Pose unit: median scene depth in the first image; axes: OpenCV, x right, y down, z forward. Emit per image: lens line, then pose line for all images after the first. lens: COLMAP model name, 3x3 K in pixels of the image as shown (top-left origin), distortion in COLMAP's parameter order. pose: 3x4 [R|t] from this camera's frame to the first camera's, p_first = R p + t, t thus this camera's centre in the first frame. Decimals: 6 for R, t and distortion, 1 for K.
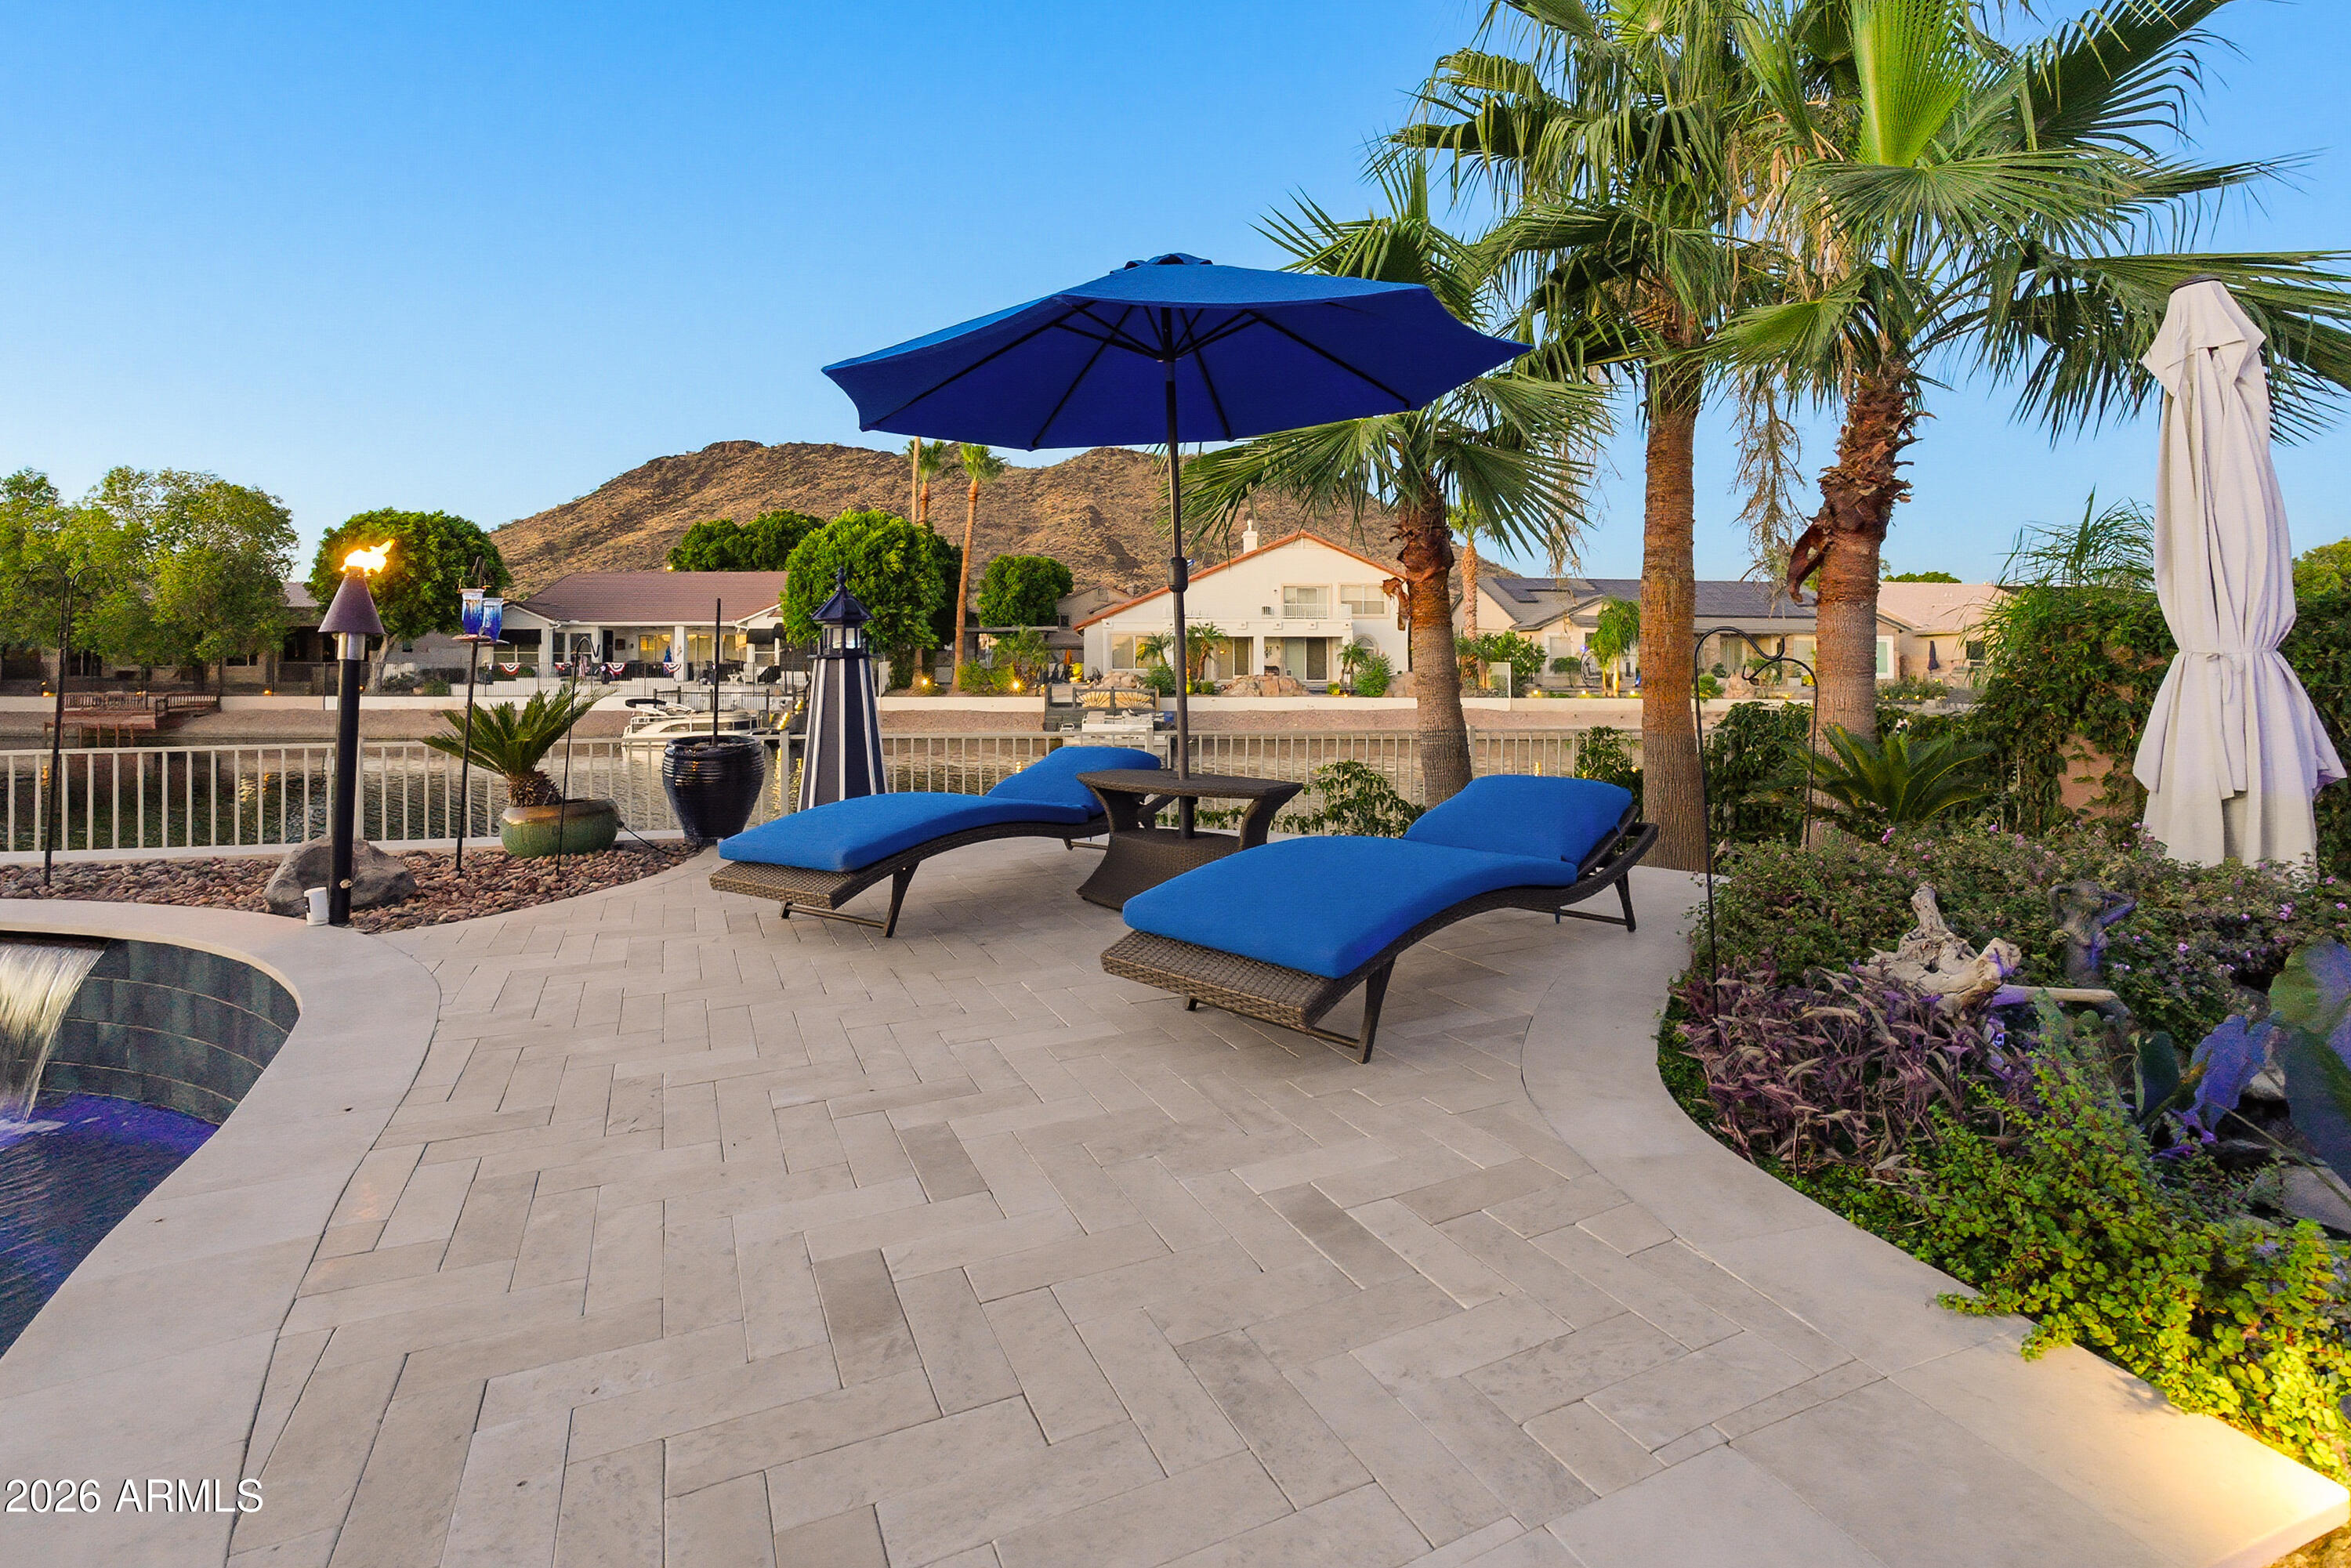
lens RADIAL K [[1045.7, 0, 1183.0], [0, 1045.7, 763.7], [0, 0, 1]] dist [-0.034109, 0.013620]
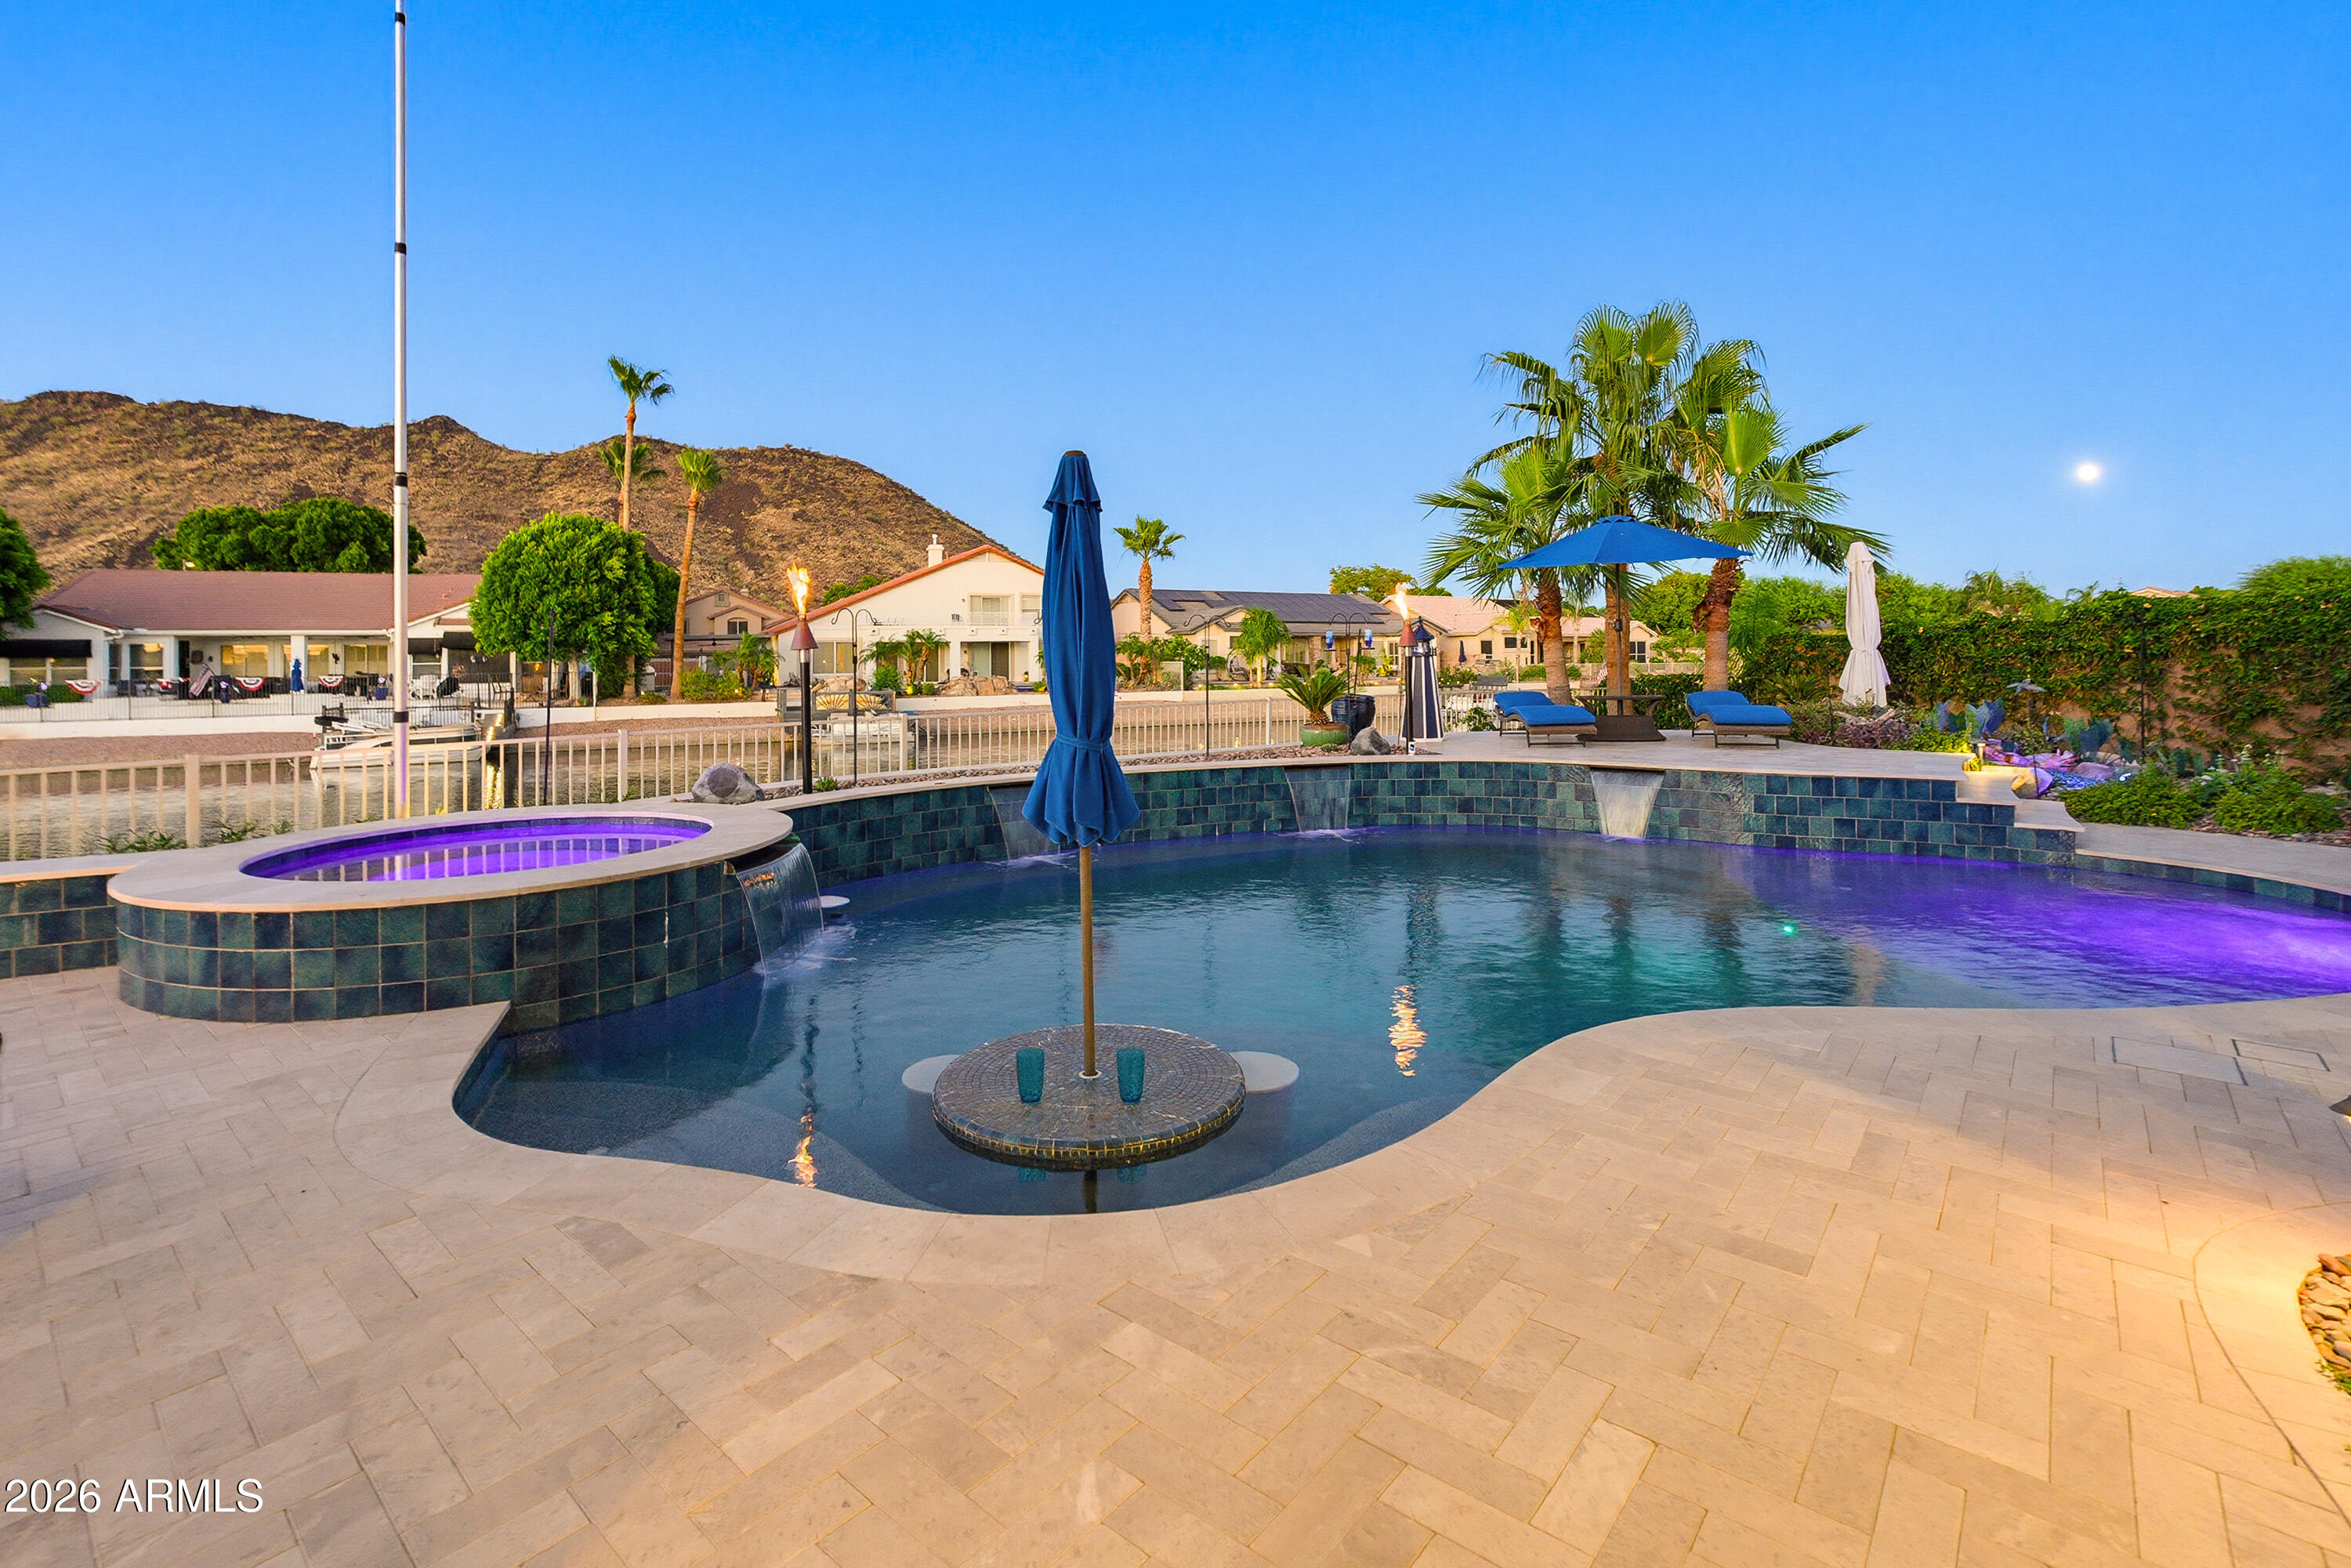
lens RADIAL K [[1045.7, 0, 1165.0], [0, 1045.7, 748.5], [0, 0, 1]] dist [-0.034109, 0.013620]
pose [[0.912440, -0.049029, 0.406262, -0.186545], [0.055872, 0.998425, -0.004992, 0.006050], [-0.405377, 0.027254, 0.913743, -0.074258]]
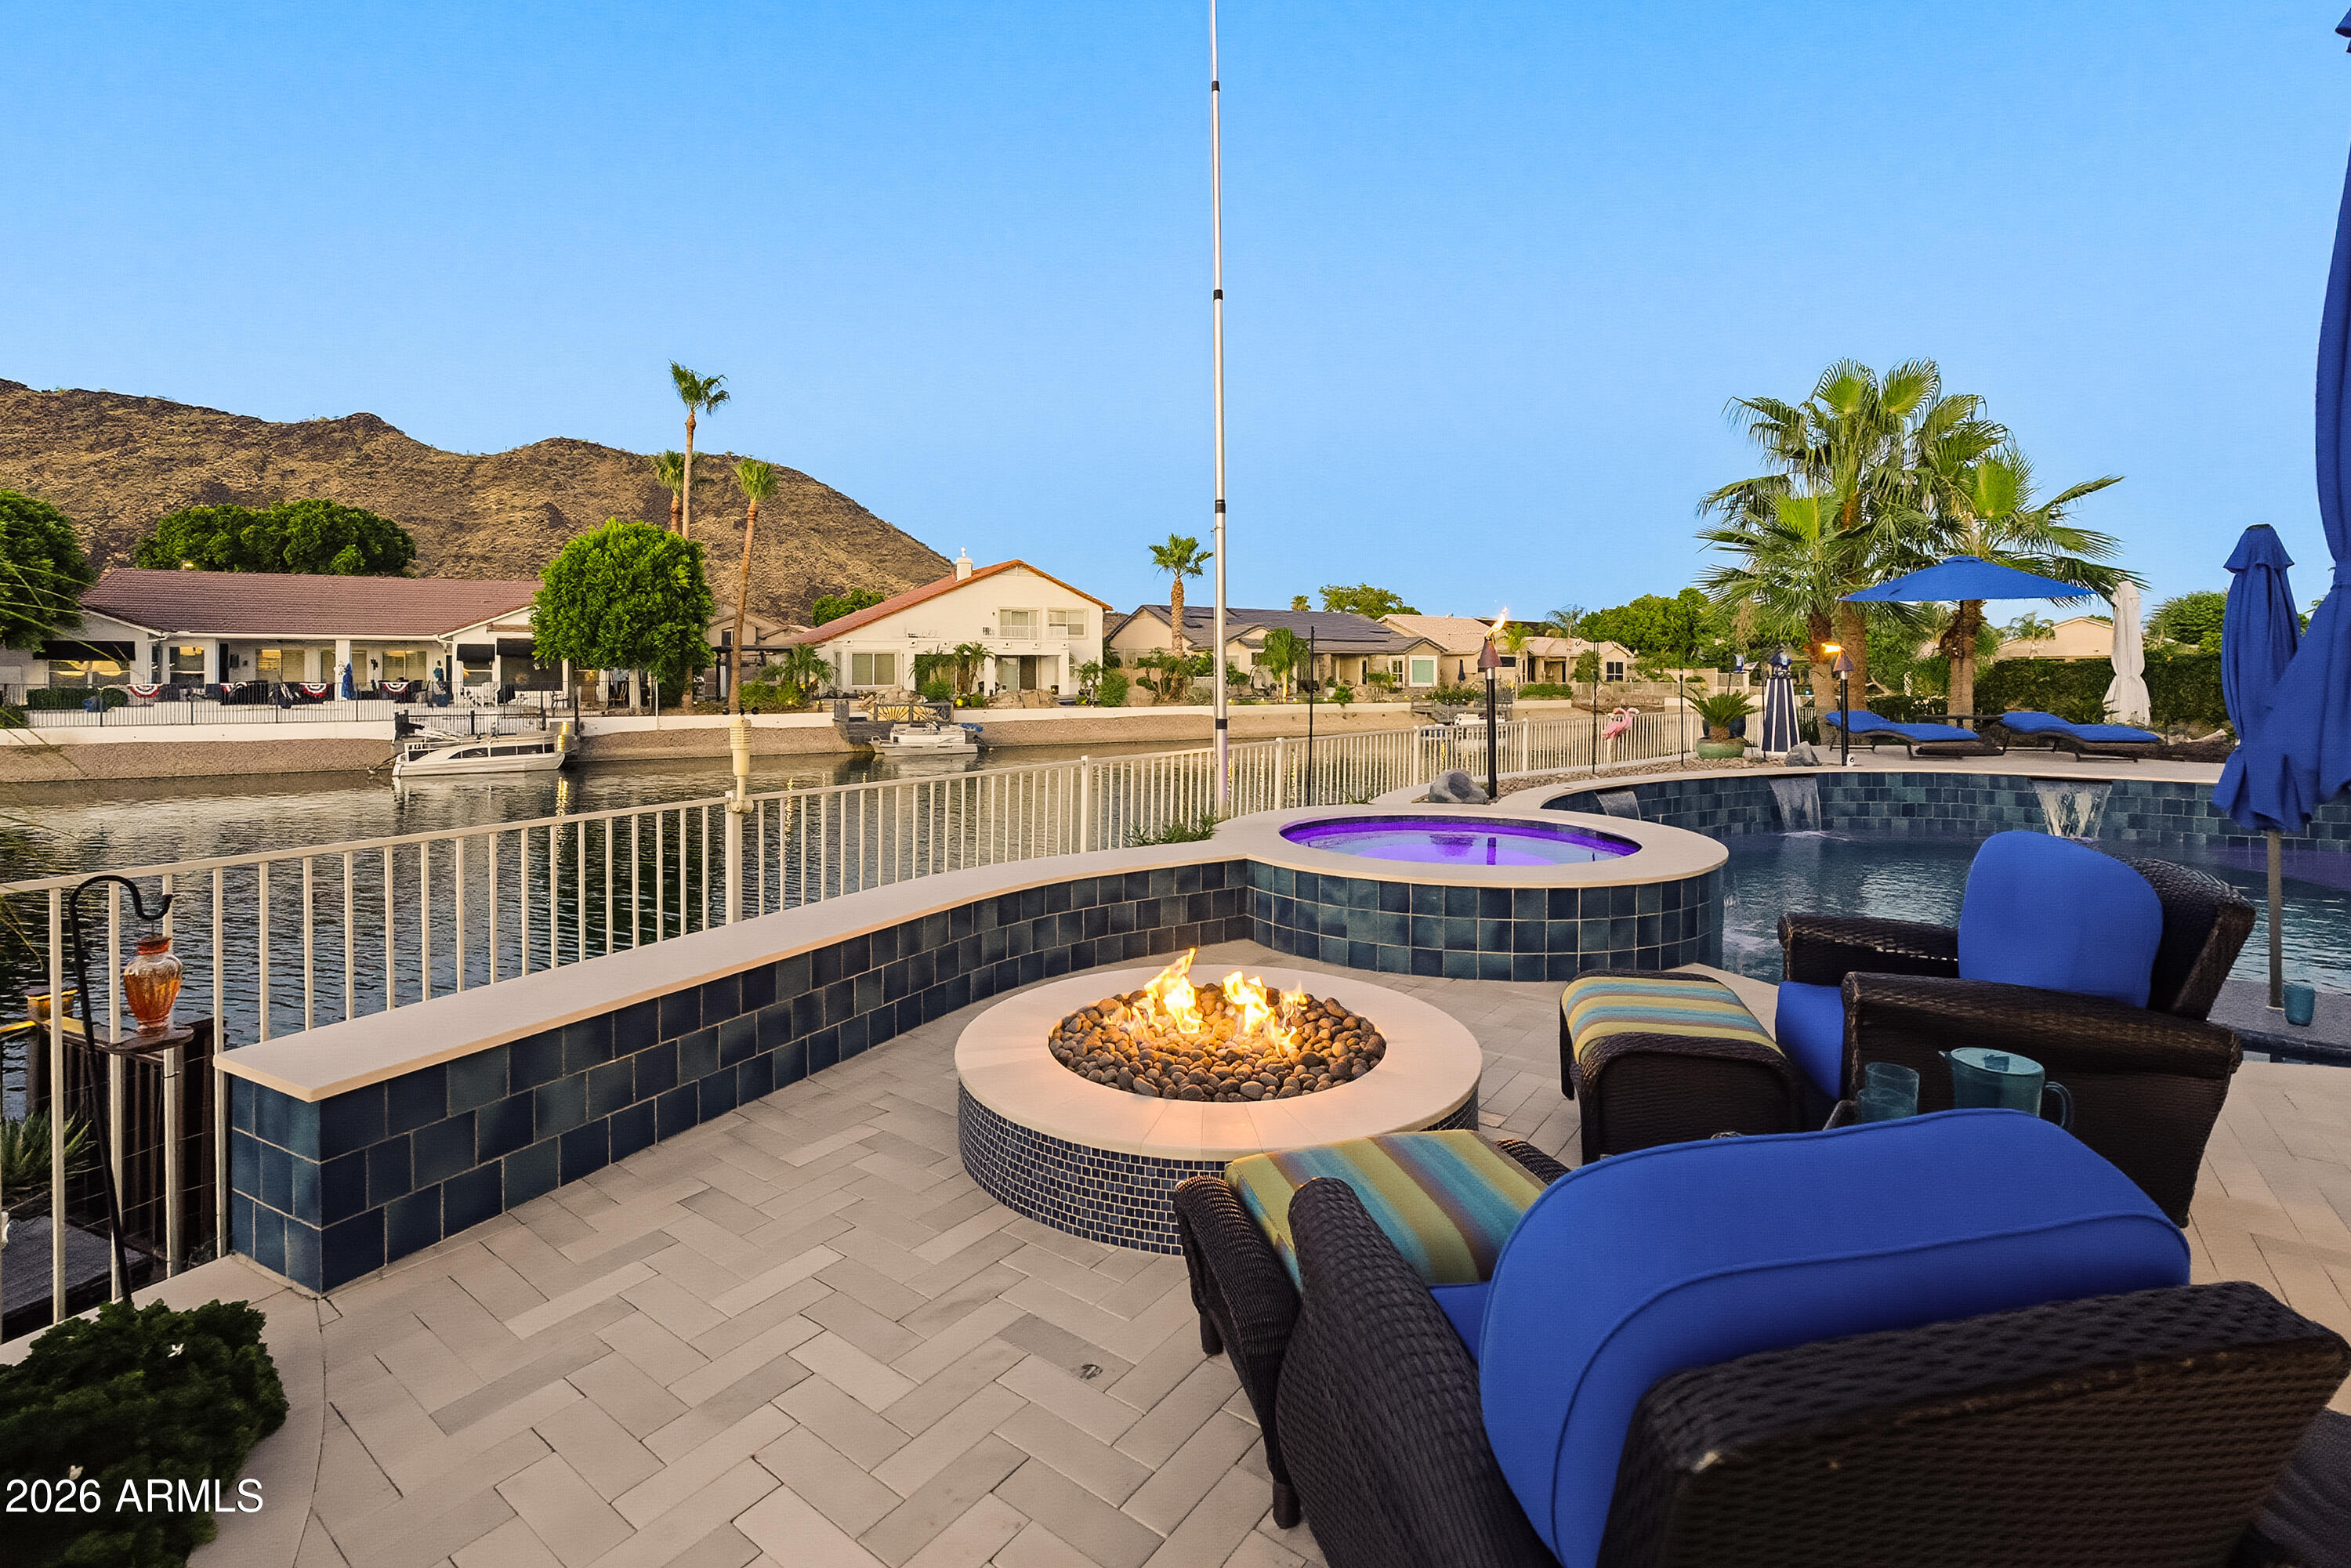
lens RADIAL K [[1045.7, 0, 1154.0], [0, 1045.7, 751.1], [0, 0, 1]] dist [-0.034109, 0.013620]
pose [[0.887677, -0.038000, 0.458897, -0.297000], [0.049758, 0.998669, -0.013555, 0.001292], [-0.457771, 0.034867, 0.888386, -0.040508]]
